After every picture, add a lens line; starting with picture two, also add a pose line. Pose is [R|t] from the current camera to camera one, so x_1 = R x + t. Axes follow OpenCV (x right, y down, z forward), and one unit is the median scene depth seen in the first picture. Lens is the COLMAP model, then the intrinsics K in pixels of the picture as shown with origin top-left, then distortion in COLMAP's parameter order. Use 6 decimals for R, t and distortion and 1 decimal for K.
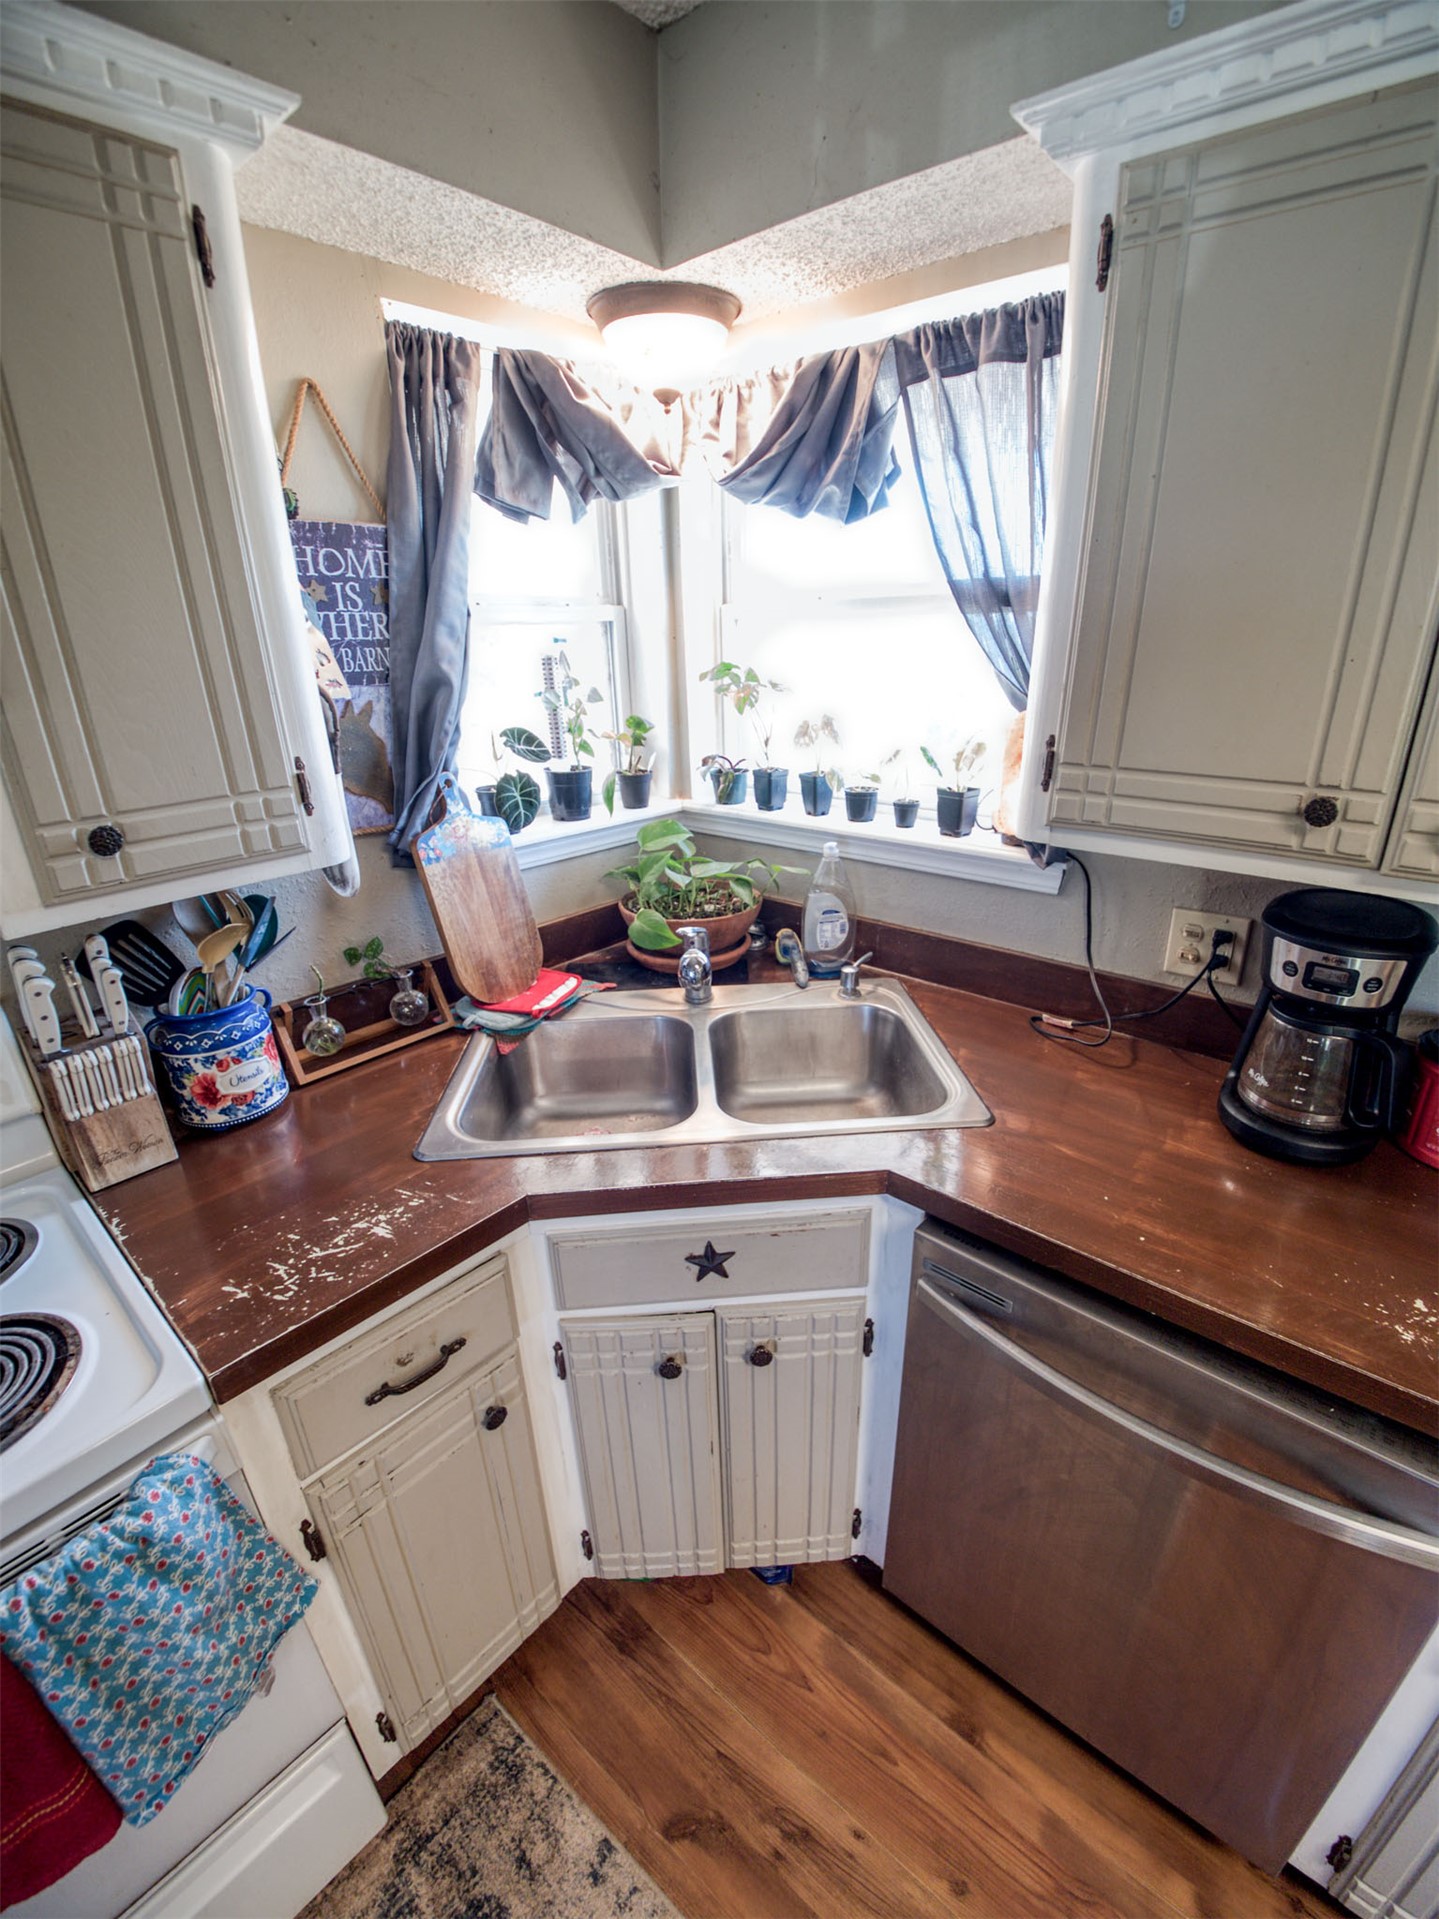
lens RADIAL K [[819.5, 0, 719.5], [0, 819.5, 959.5], [0, 0, 1]] dist [-0.048415, -0.000052]
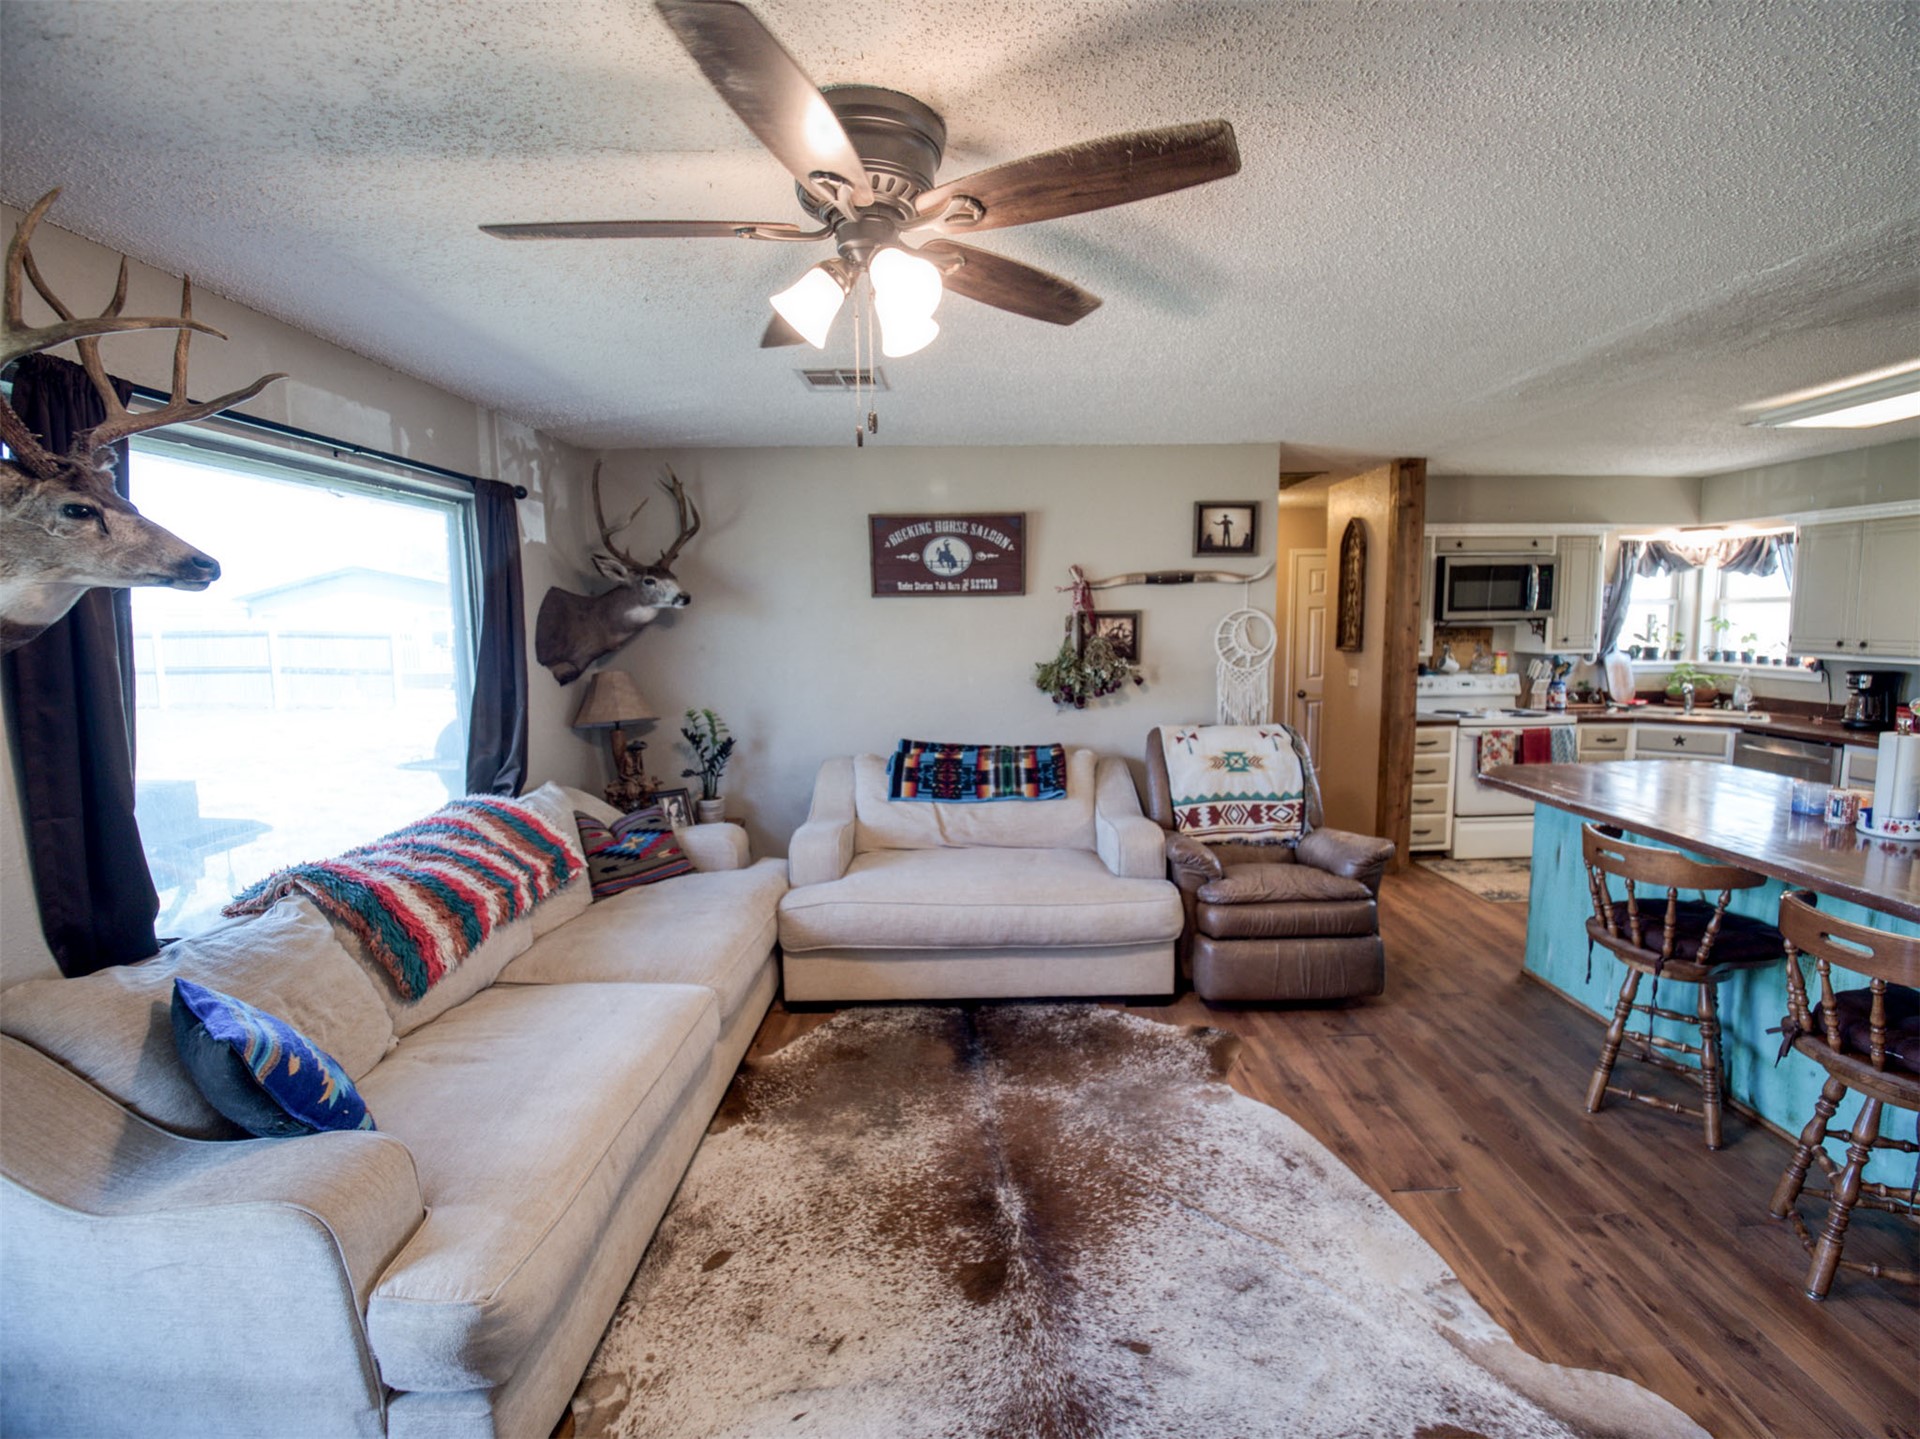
lens RADIAL K [[819.9, 0, 960.0], [0, 819.9, 719.5], [0, 0, 1]] dist [-0.048415, -0.000052]
pose [[0.660779, 0.099457, -0.743962, 0.407766], [-0.263474, 0.958843, -0.105832, 1.234259], [0.702817, 0.265946, 0.659788, -3.286180]]
